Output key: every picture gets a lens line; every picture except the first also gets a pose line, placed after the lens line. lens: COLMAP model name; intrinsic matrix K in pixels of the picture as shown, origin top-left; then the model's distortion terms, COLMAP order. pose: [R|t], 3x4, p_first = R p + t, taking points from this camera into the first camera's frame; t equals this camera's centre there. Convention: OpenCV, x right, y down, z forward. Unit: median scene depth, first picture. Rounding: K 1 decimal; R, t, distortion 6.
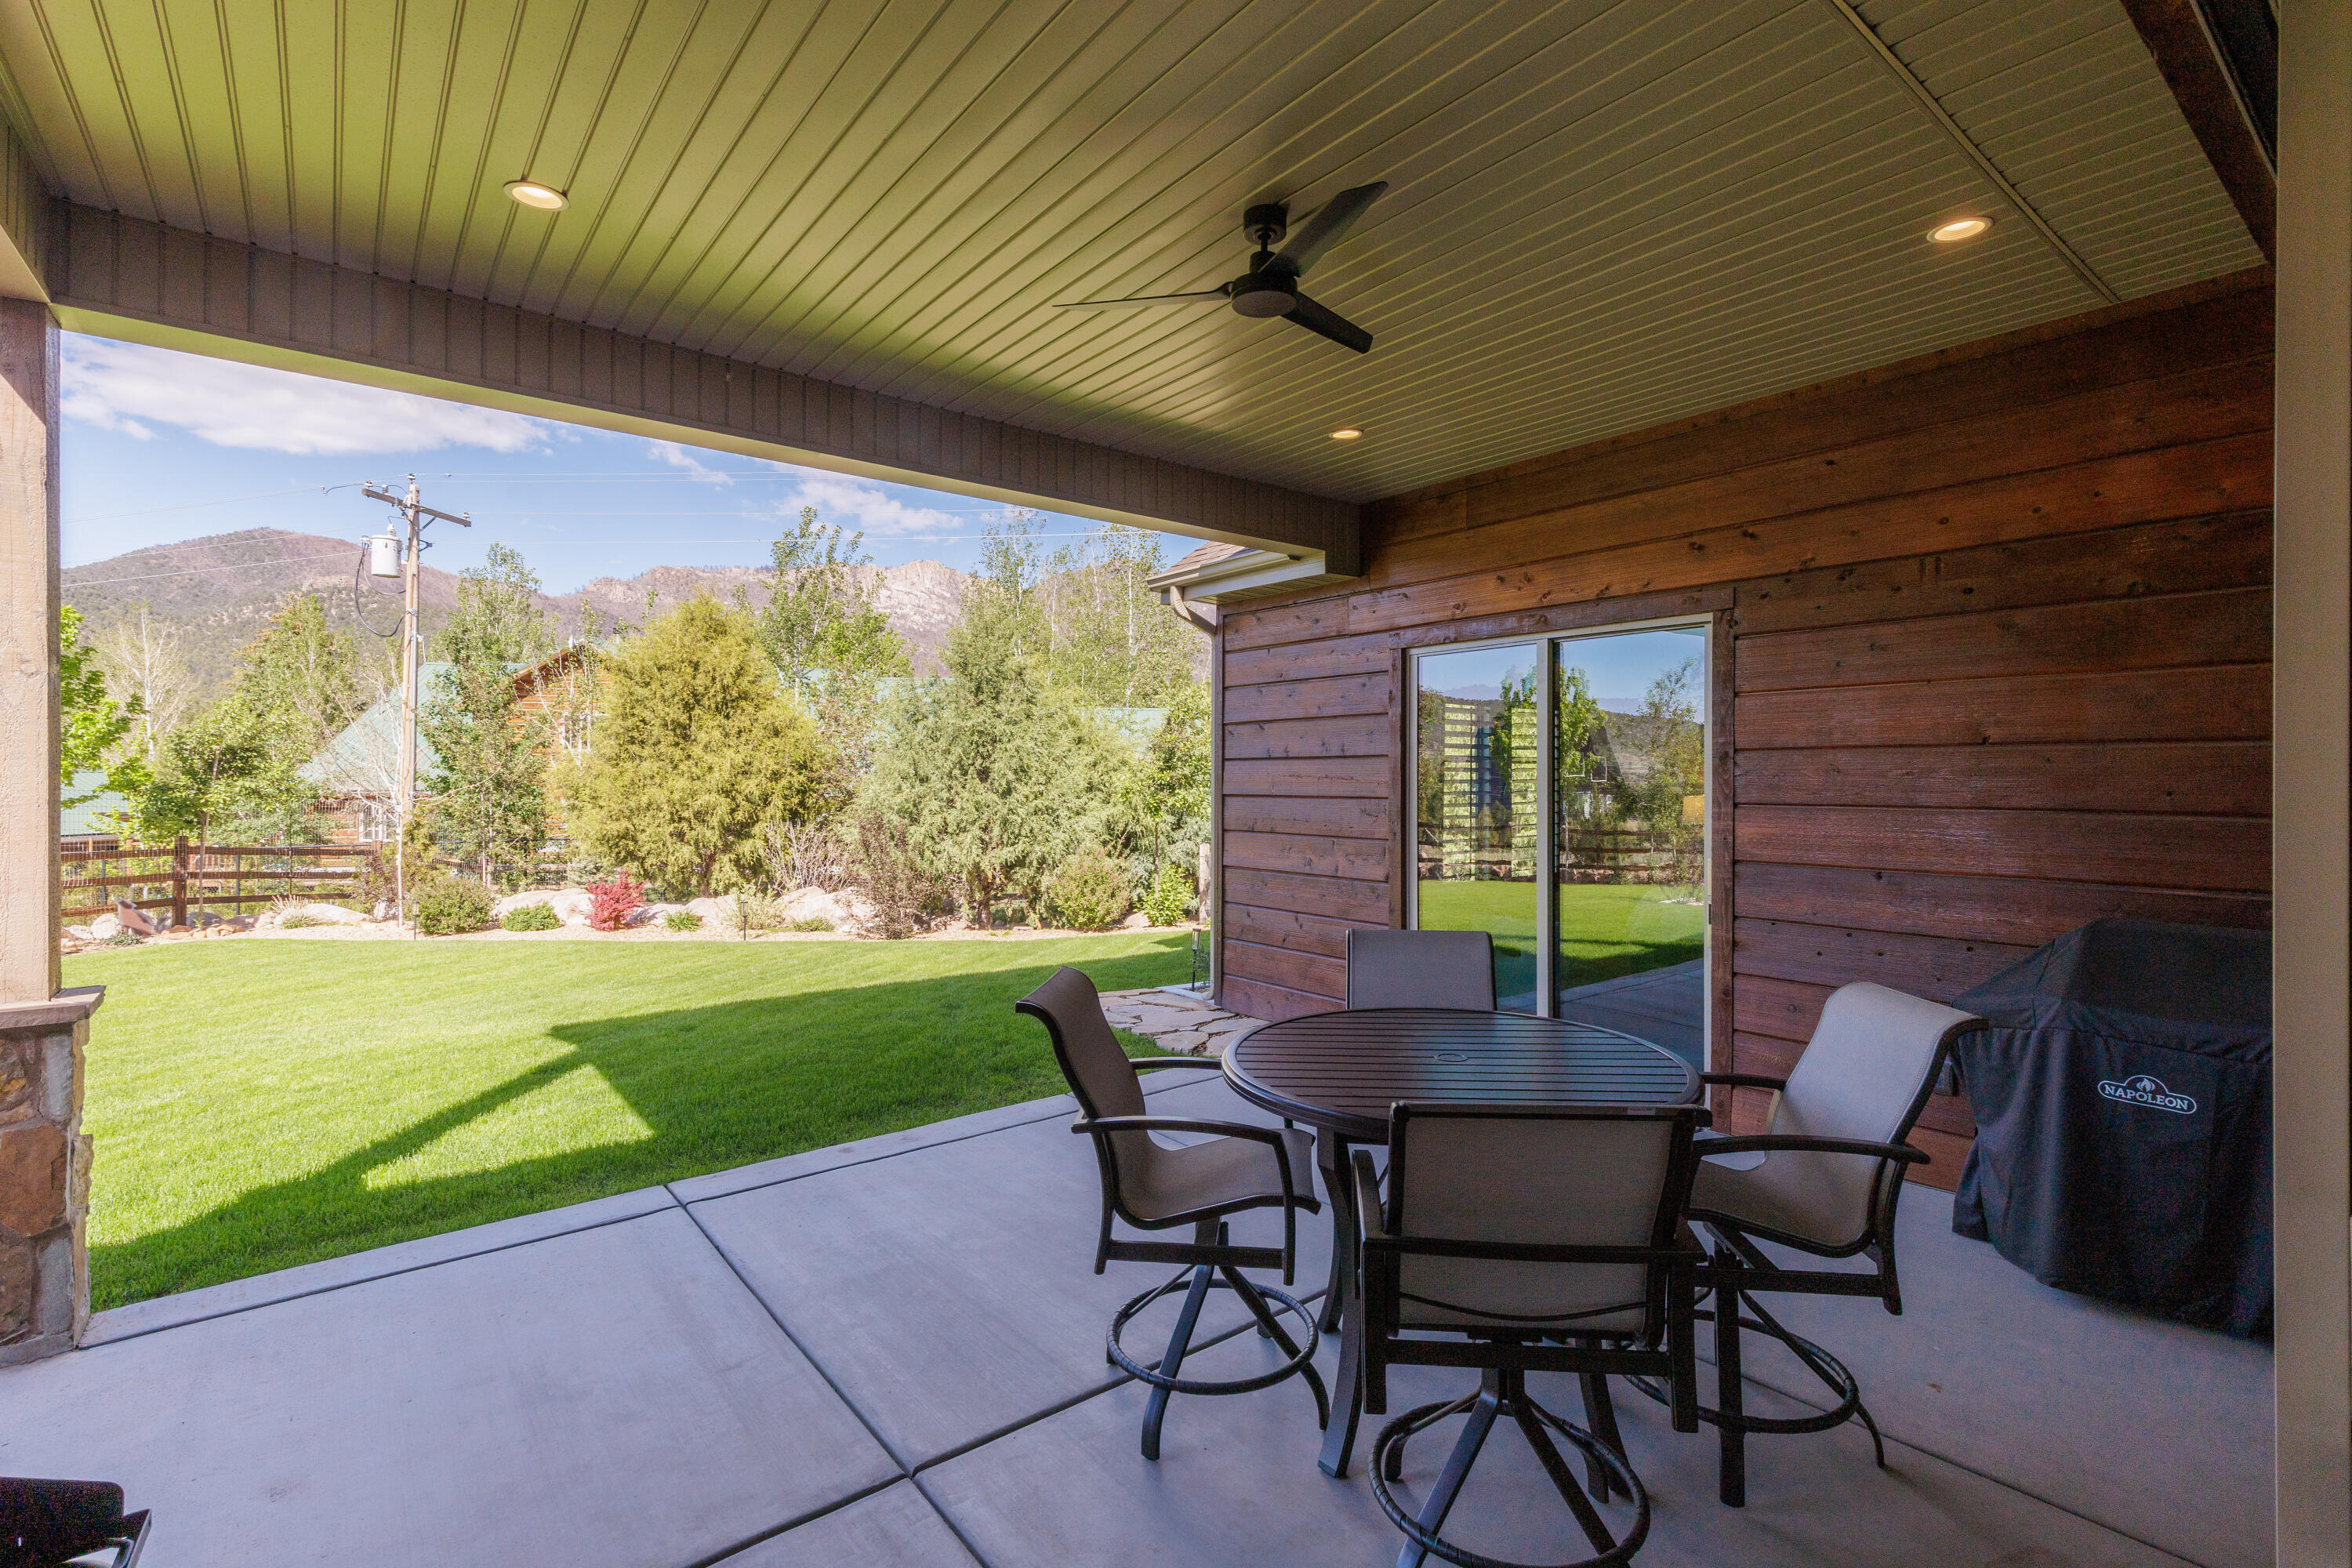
lens RADIAL K [[1082.6, 0, 1175.9], [0, 1082.6, 775.1], [0, 0, 1]] dist [0.000274, -0.000192]
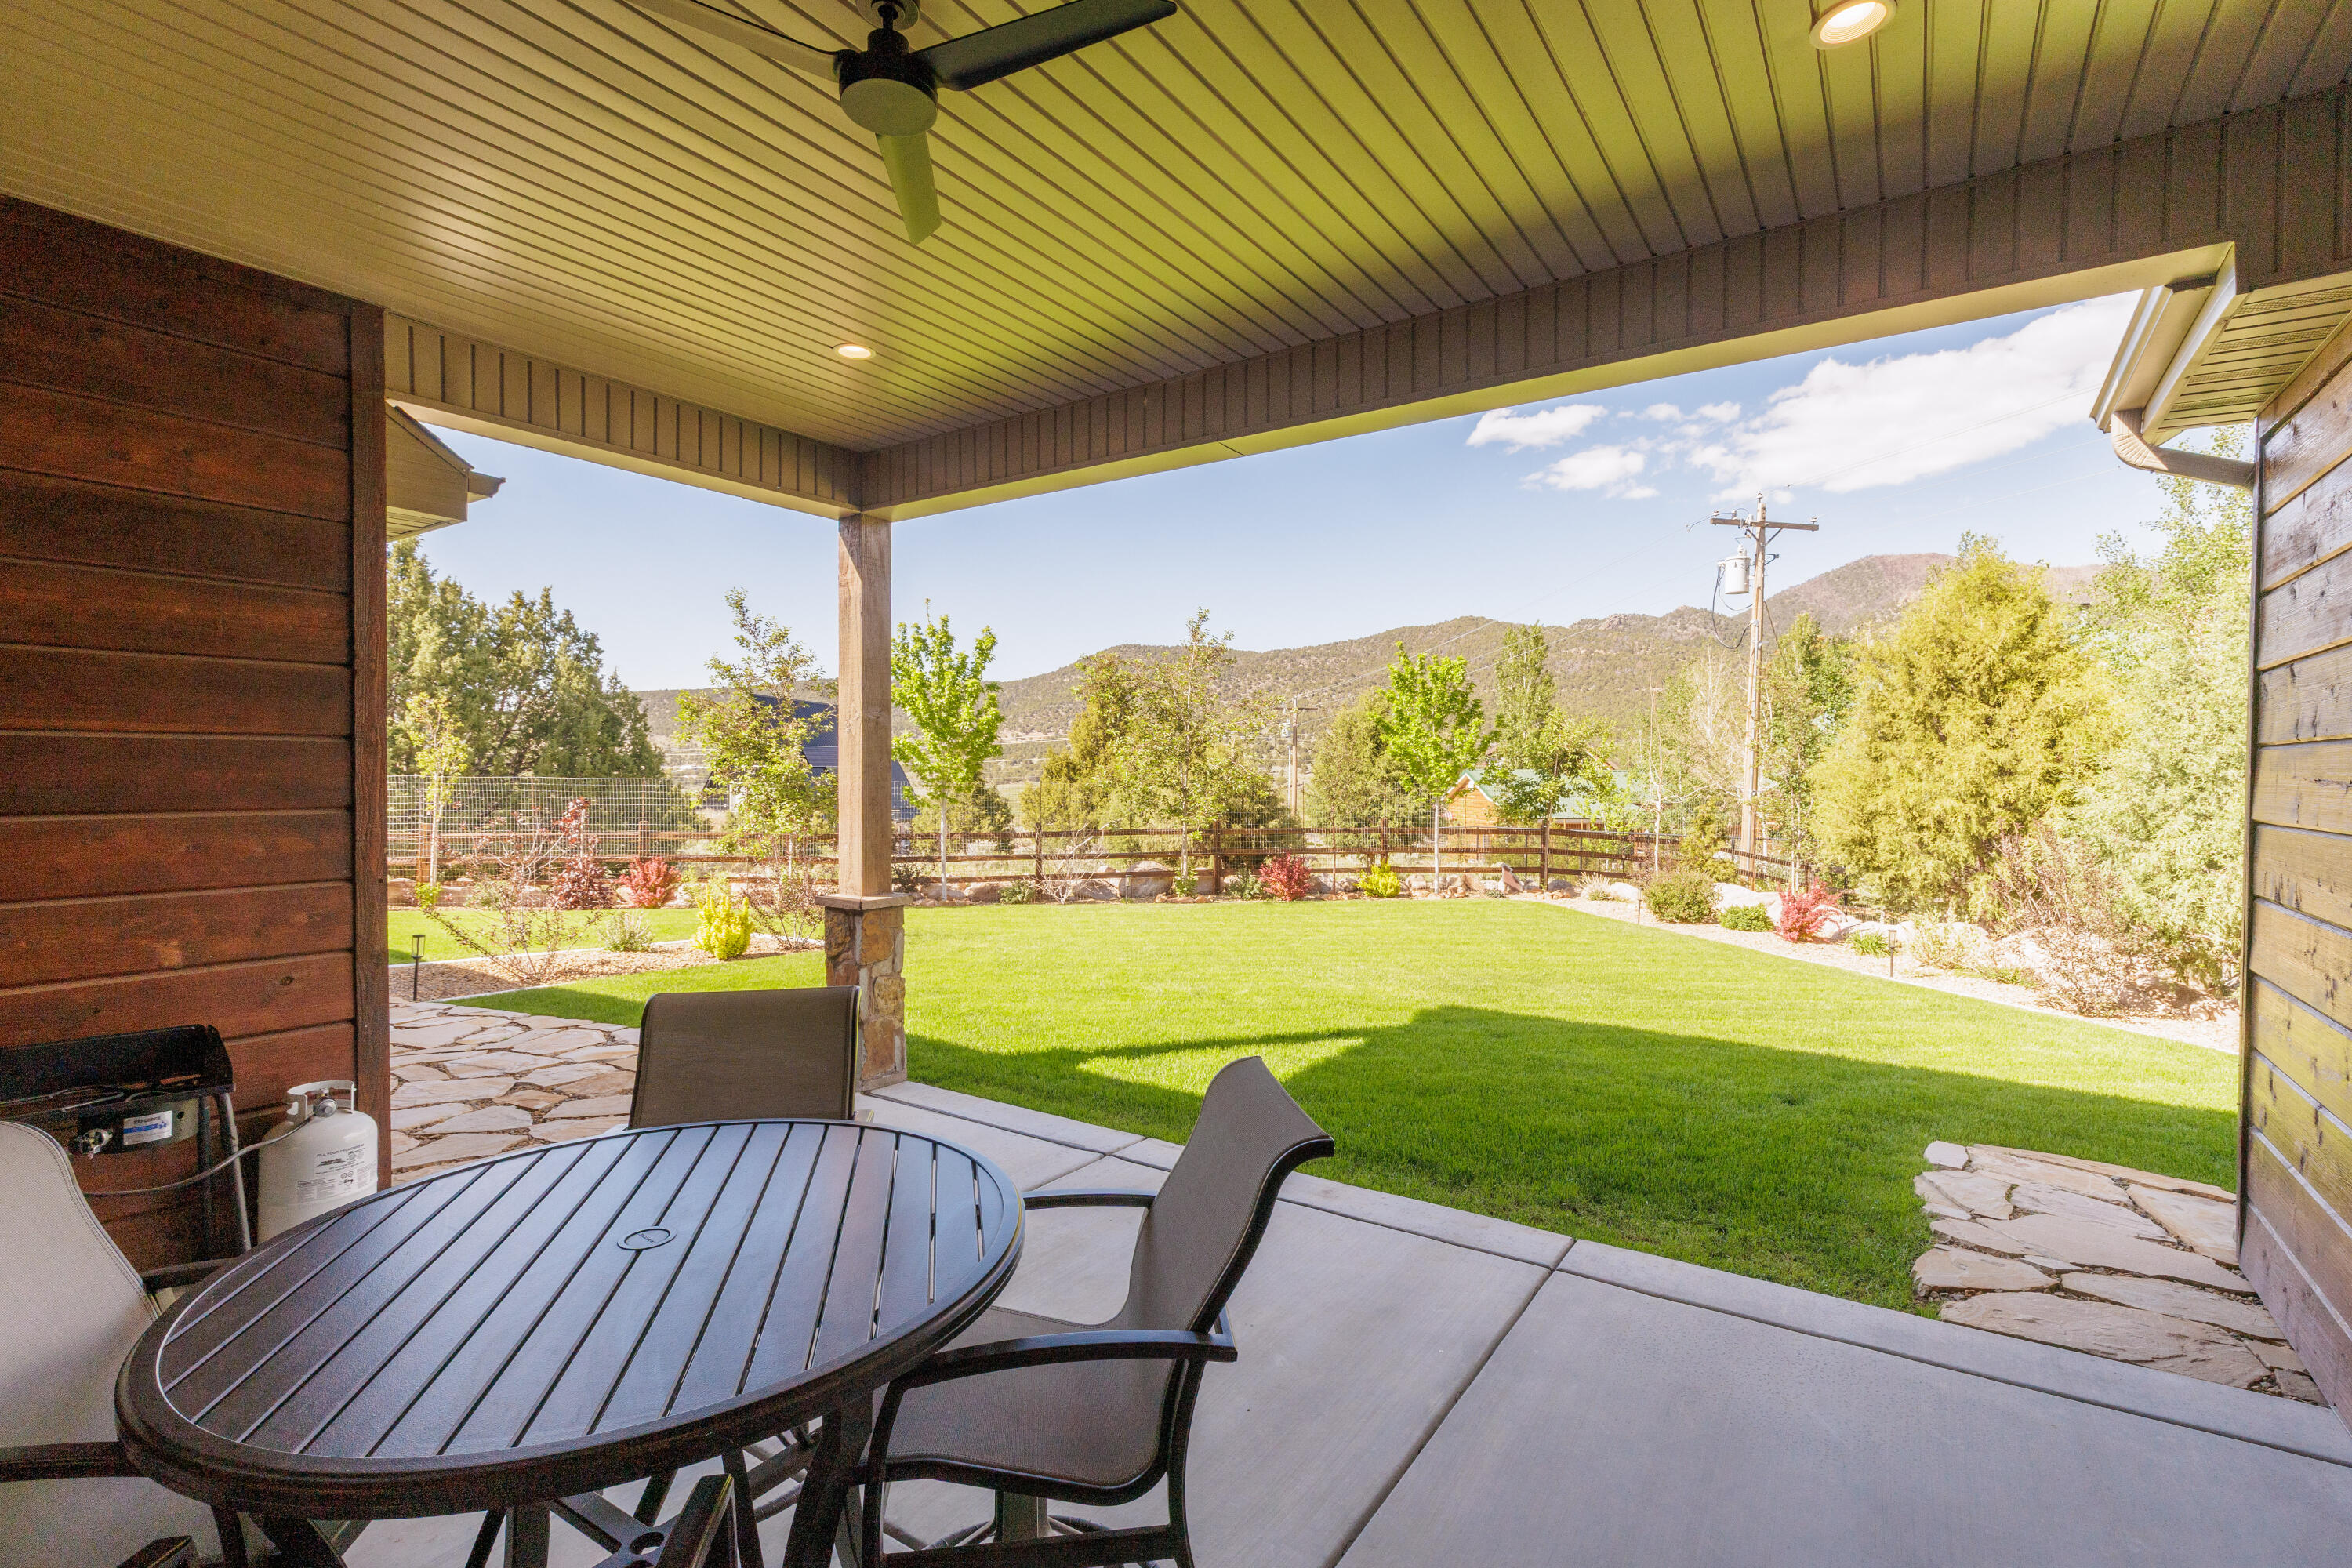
lens RADIAL K [[1056.0, 0, 1197.7], [0, 1056.0, 783.1], [0, 0, 1]] dist [0.006259, -0.000757]
pose [[0.302895, 0.011160, -0.952959, 0.166422], [-0.004267, 0.999937, 0.010353, -0.000437], [0.953014, 0.000930, 0.302923, 0.203678]]
